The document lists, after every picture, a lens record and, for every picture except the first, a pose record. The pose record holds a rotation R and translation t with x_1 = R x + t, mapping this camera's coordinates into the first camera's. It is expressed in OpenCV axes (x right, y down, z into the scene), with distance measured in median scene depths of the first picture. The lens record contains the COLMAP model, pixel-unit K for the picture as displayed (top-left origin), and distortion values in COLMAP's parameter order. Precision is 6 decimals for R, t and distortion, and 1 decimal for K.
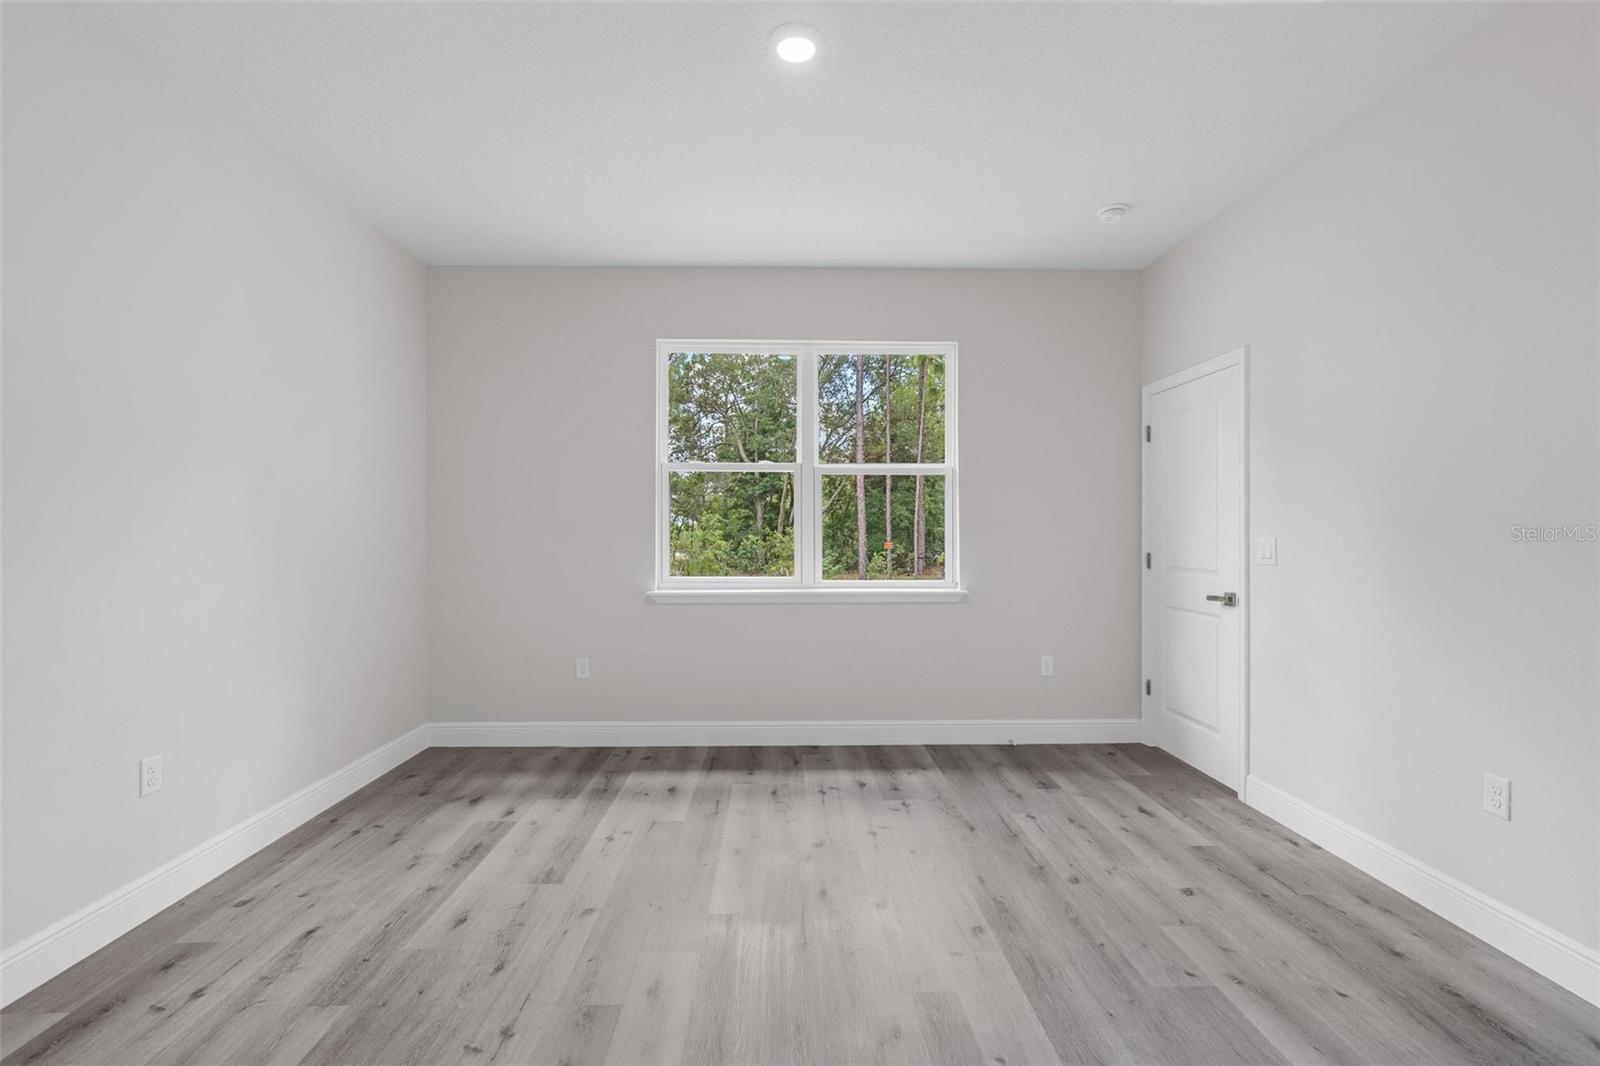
lens RADIAL K [[730.8, 0, 832.1], [0, 730.8, 530.4], [0, 0, 1]] dist [-0.007784, 0.002458]
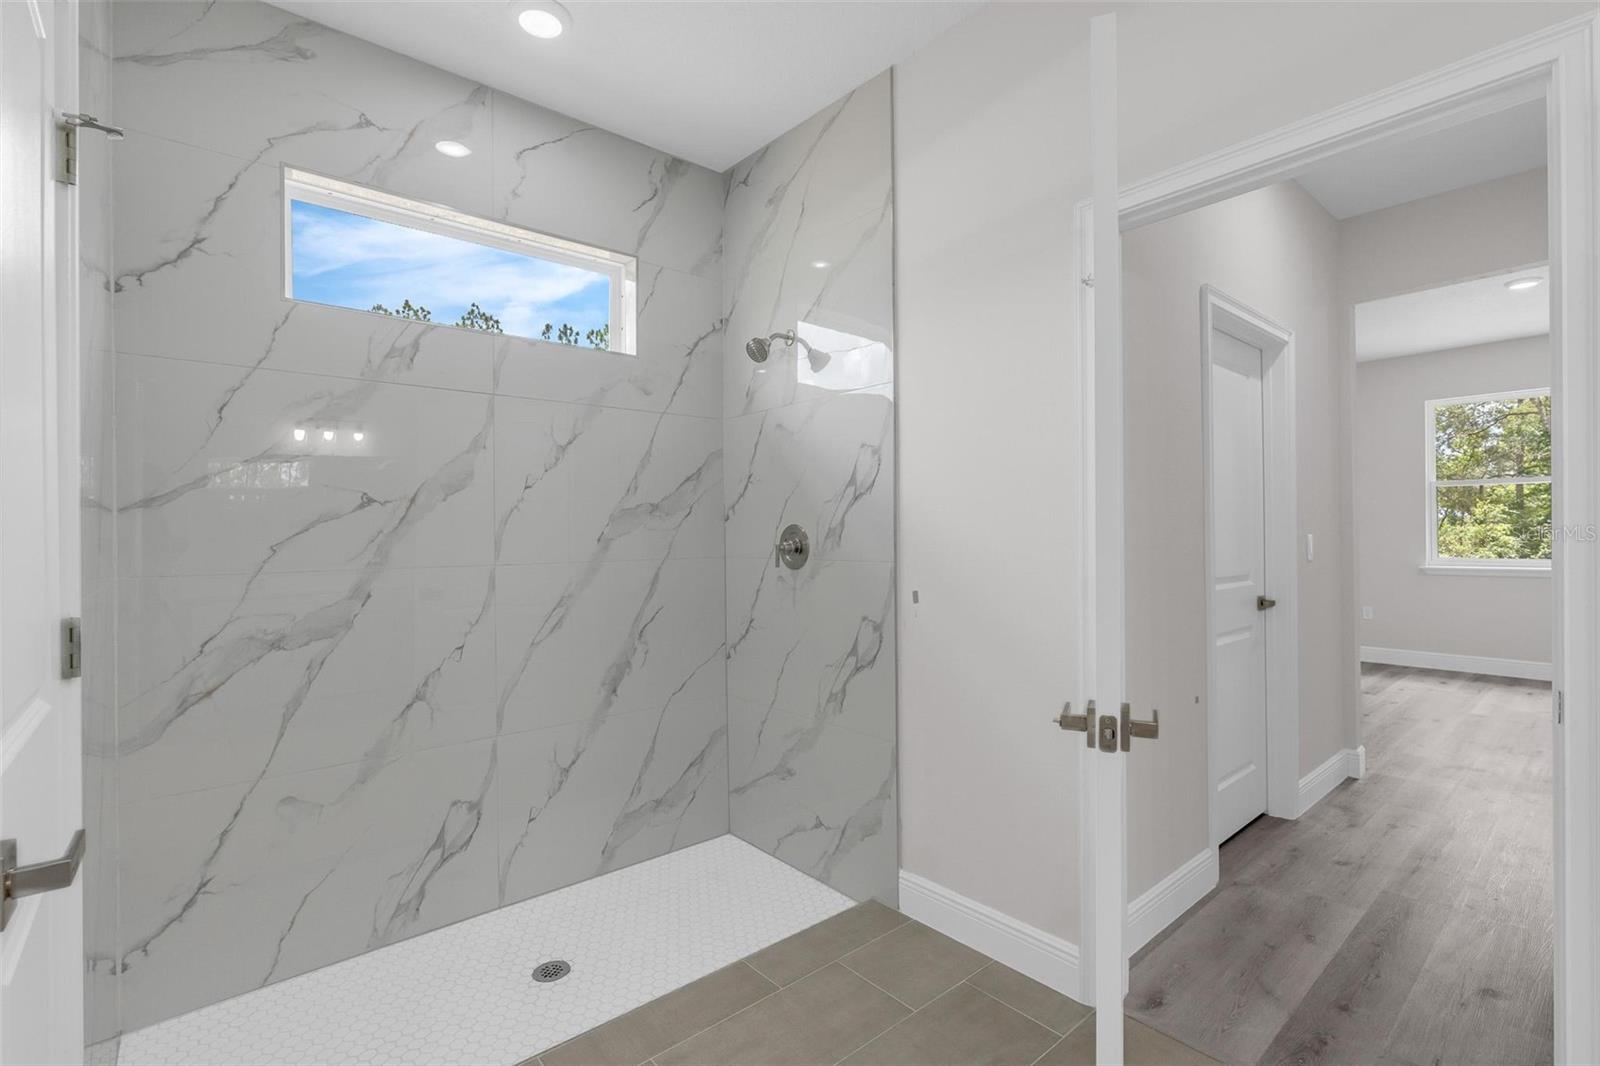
lens RADIAL K [[730.8, 0, 785.6], [0, 730.8, 533.2], [0, 0, 1]] dist [-0.007784, 0.002458]
pose [[0.591066, -0.007222, -0.806591, 0.062843], [0.012809, 0.999918, 0.000433, -0.001314], [0.806522, -0.010587, 0.591110, -0.318612]]
